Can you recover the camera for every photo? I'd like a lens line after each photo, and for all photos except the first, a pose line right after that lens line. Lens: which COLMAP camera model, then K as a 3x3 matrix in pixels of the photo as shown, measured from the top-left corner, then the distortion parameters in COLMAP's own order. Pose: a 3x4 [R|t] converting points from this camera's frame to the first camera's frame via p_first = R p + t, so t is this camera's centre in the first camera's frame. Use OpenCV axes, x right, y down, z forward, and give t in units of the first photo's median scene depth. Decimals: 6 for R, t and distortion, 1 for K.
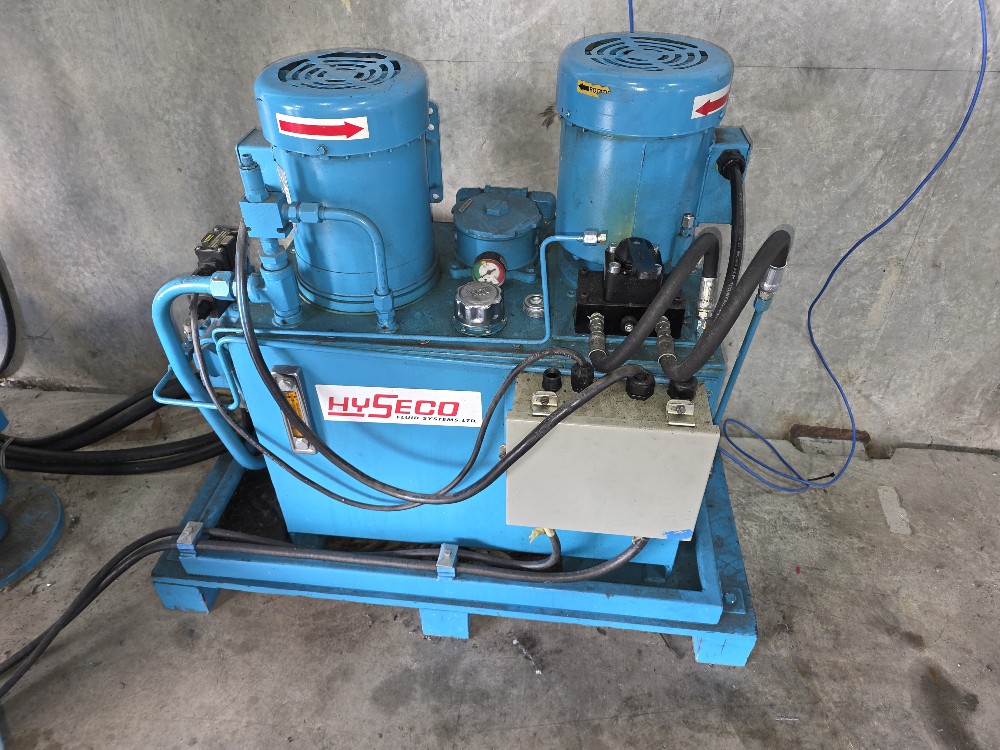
lens RADIAL K [[676.9, 0, 494.2], [0, 676.9, 374.5], [0, 0, 1]] dist [0.009316, -0.000769]
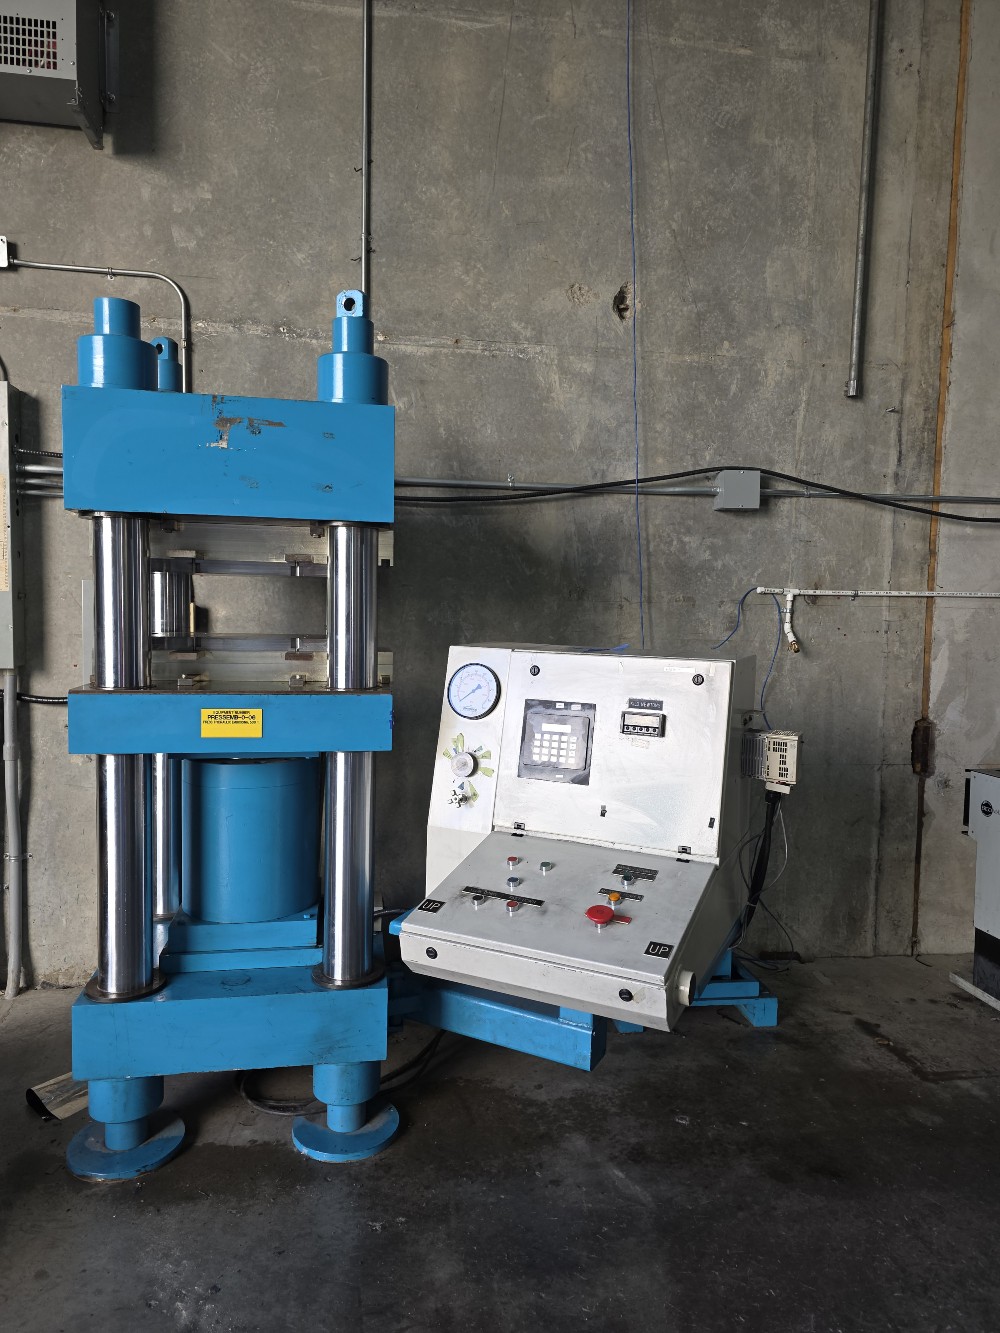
lens RADIAL K [[902.3, 0, 504.8], [0, 902.3, 665.9], [0, 0, 1]] dist [0.009316, -0.000769]
pose [[0.966206, 0.005980, 0.257701, -0.943509], [0.146173, 0.810737, -0.566867, 0.826007], [-0.212318, 0.585380, 0.782465, -1.319893]]
